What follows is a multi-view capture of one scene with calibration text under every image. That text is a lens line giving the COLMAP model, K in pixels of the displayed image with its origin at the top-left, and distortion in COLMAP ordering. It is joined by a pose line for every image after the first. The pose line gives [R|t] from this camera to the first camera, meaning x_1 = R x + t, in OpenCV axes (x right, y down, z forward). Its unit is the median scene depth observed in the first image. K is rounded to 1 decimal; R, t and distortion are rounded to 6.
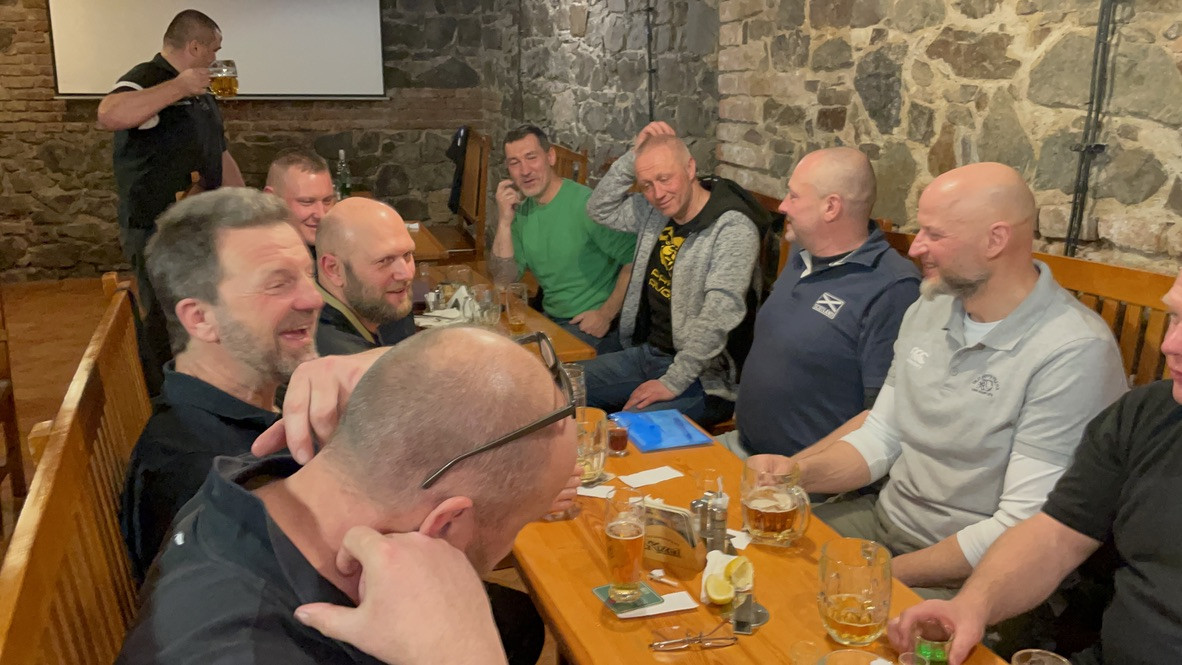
lens RADIAL K [[1028.9, 0, 565.9], [0, 1028.9, 311.7], [0, 0, 1]] dist [0.079218, -0.096489]
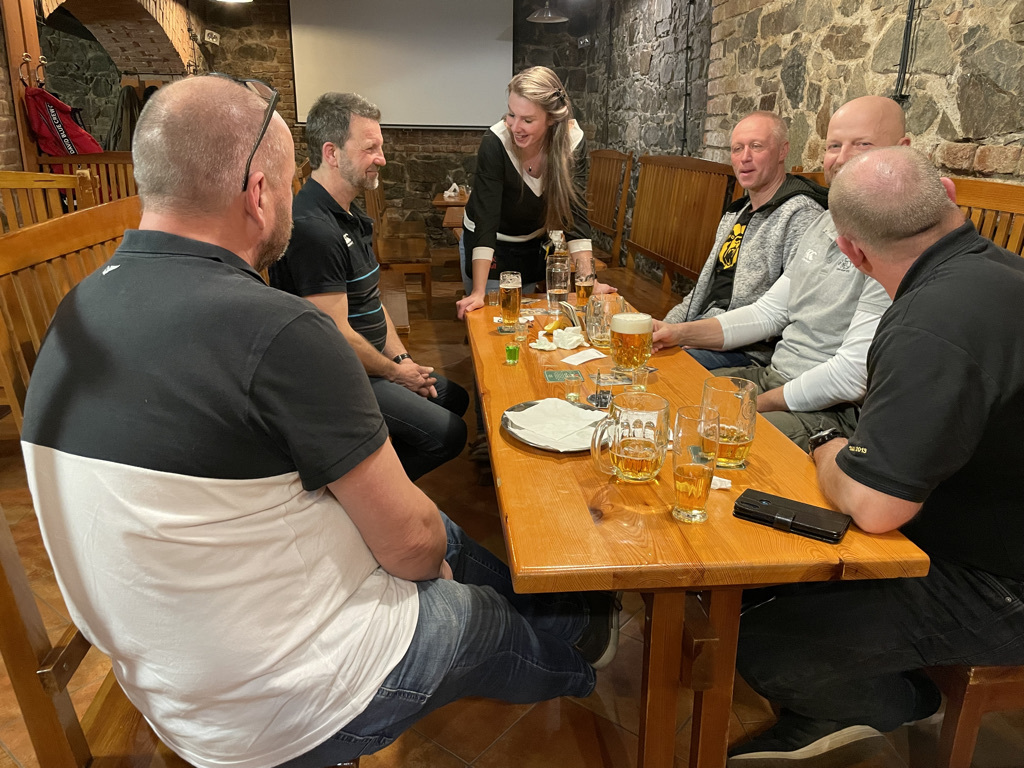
lens RADIAL K [[775.8, 0, 511.1], [0, 775.8, 375.0], [0, 0, 1]] dist [0.092388, -0.125383]
pose [[0.977525, 0.069901, -0.198895, 0.135012], [-0.055846, 0.995587, 0.075423, 0.107742], [0.203290, -0.062620, 0.977114, -0.128859]]
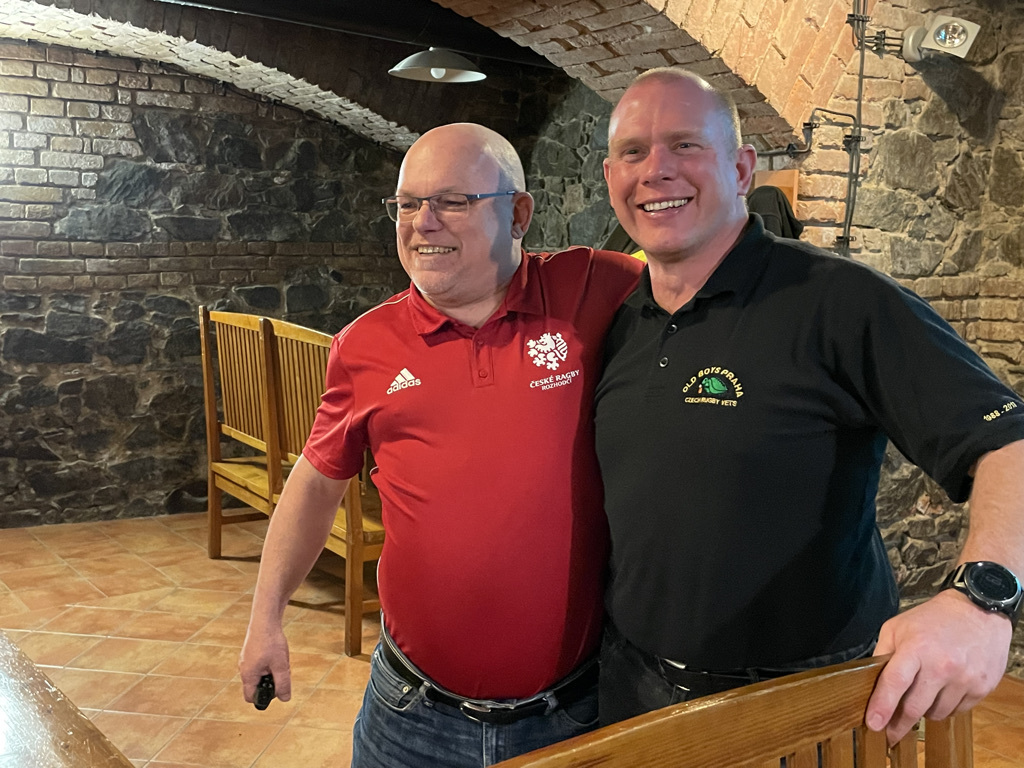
lens RADIAL K [[1138.5, 0, 497.1], [0, 1138.5, 387.4], [0, 0, 1]] dist [0.041043, 0.000000]
pose [[0.293747, 0.143363, -0.945071, -0.305407], [-0.245081, 0.966936, 0.070504, -0.301433], [0.923931, 0.210909, 0.319170, 1.322114]]
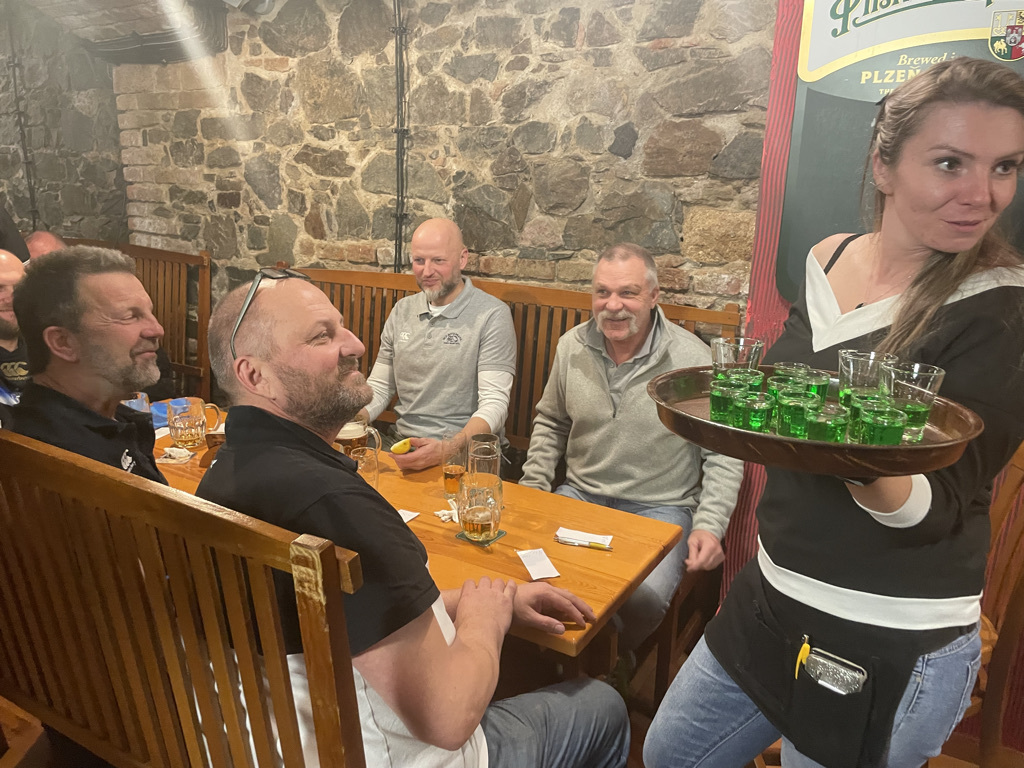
lens RADIAL K [[775.8, 0, 505.5], [0, 775.8, 369.4], [0, 0, 1]] dist [0.092388, -0.125383]
pose [[0.759582, -0.129342, 0.637422, -0.178940], [0.119010, 0.991121, 0.059295, 0.036295], [-0.639431, 0.030820, 0.768230, -0.122823]]
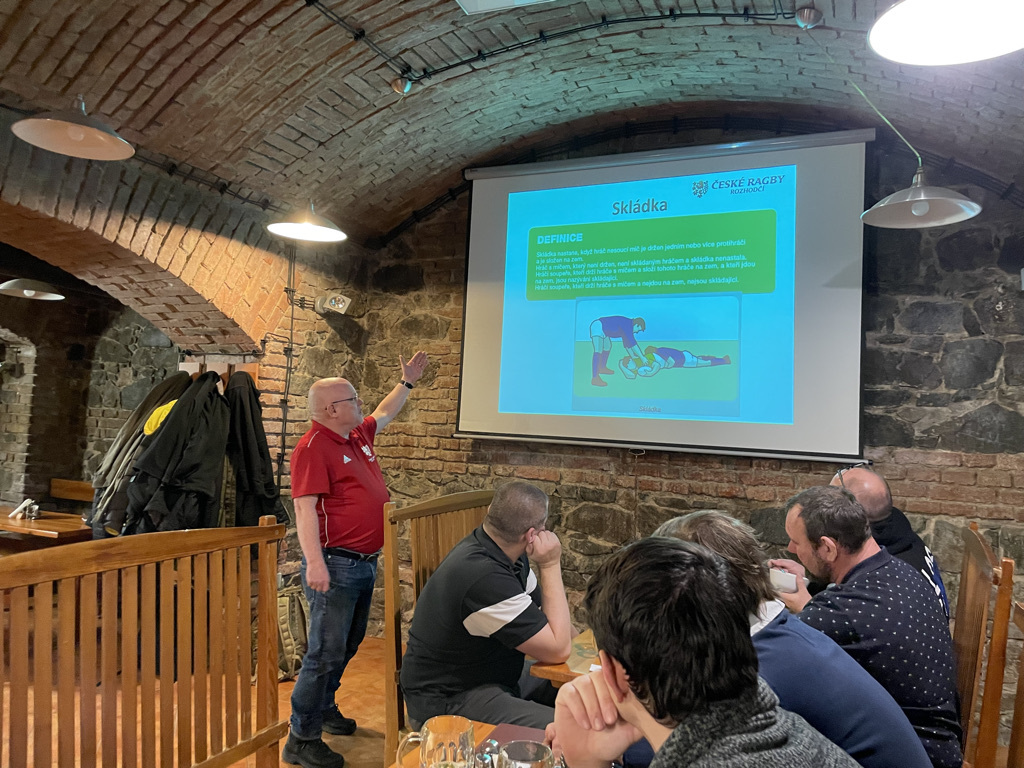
lens RADIAL K [[775.8, 0, 518.9], [0, 775.8, 372.0], [0, 0, 1]] dist [0.092388, -0.125383]
pose [[0.733334, -0.009604, -0.679801, 0.002681], [-0.198816, 0.953161, -0.227938, -0.255732], [0.650149, 0.302310, 0.697076, 1.224489]]
